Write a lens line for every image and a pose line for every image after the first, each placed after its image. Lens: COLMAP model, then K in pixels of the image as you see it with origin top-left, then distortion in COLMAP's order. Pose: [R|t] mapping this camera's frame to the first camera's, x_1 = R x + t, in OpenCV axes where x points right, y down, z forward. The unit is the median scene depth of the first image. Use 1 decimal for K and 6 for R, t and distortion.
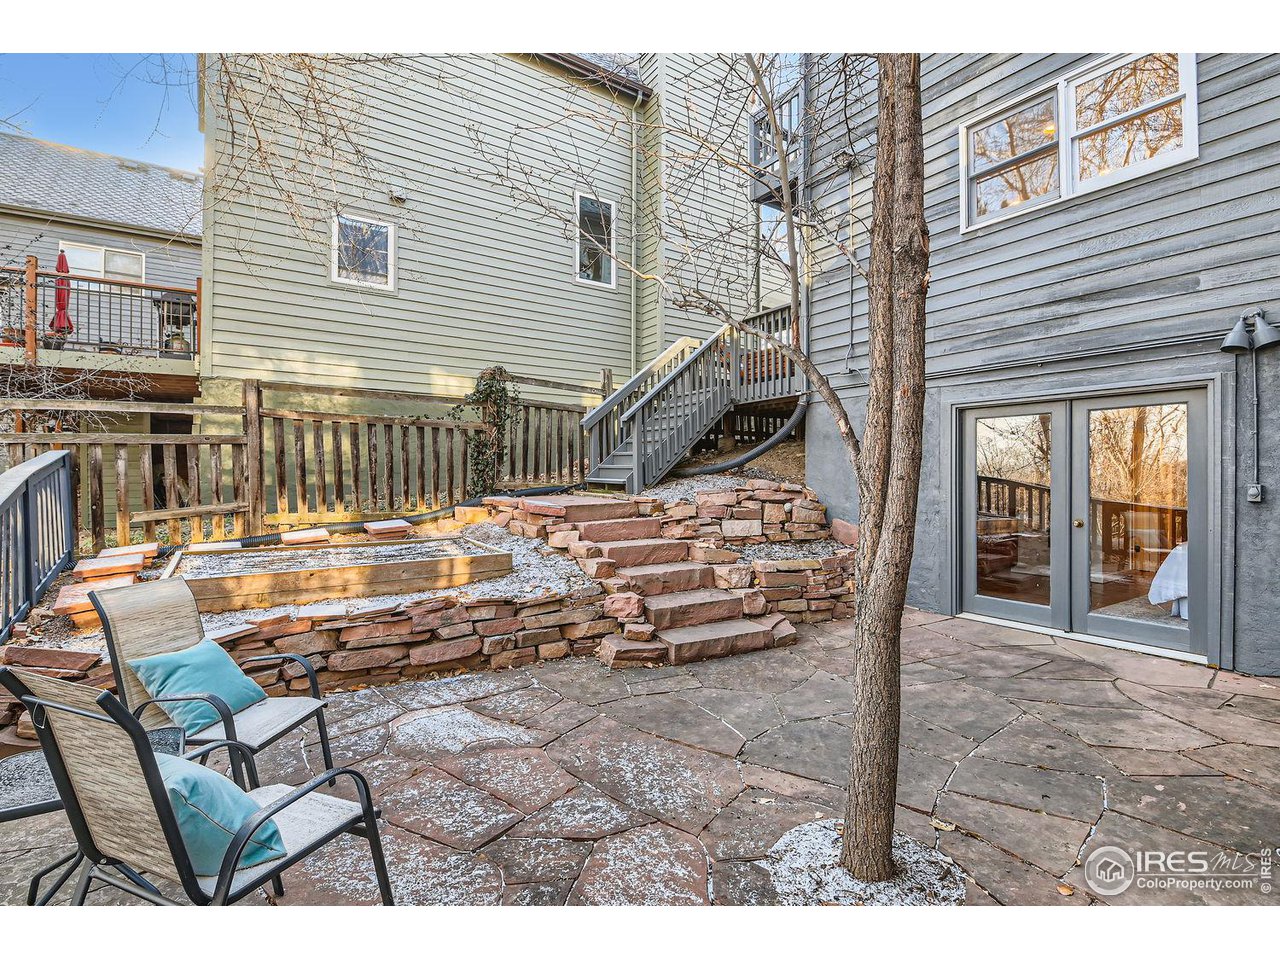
lens RADIAL K [[570.1, 0, 657.1], [0, 570.1, 483.6], [0, 0, 1]] dist [-0.014217, 0.000168]
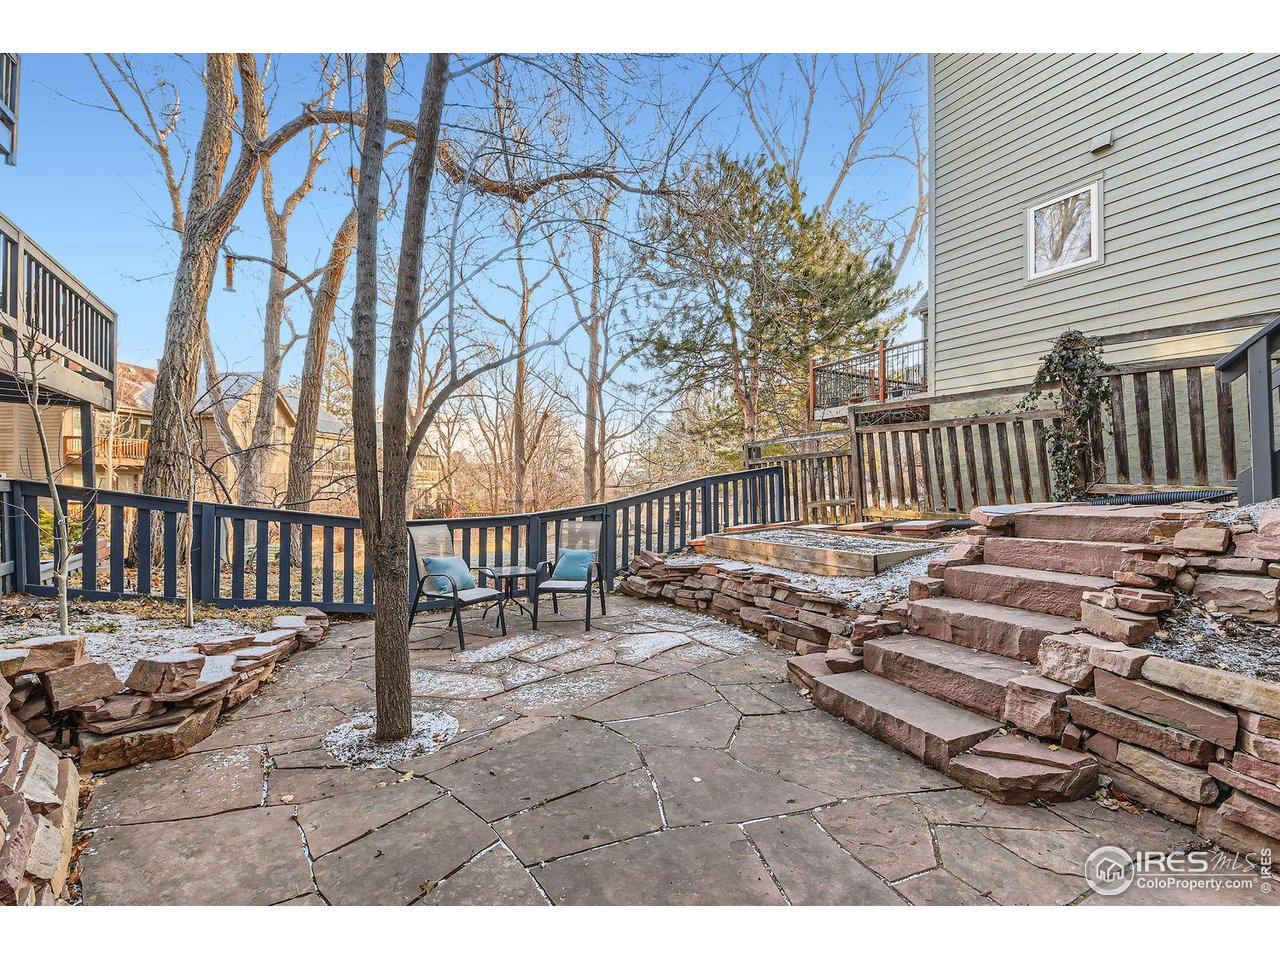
lens RADIAL K [[570.1, 0, 657.1], [0, 570.1, 483.6], [0, 0, 1]] dist [-0.014217, 0.000168]
pose [[-0.055692, -0.003209, -0.998443, 0.702129], [-0.018202, 0.999832, -0.002199, 0.012060], [0.998282, 0.018051, -0.055741, 0.683927]]
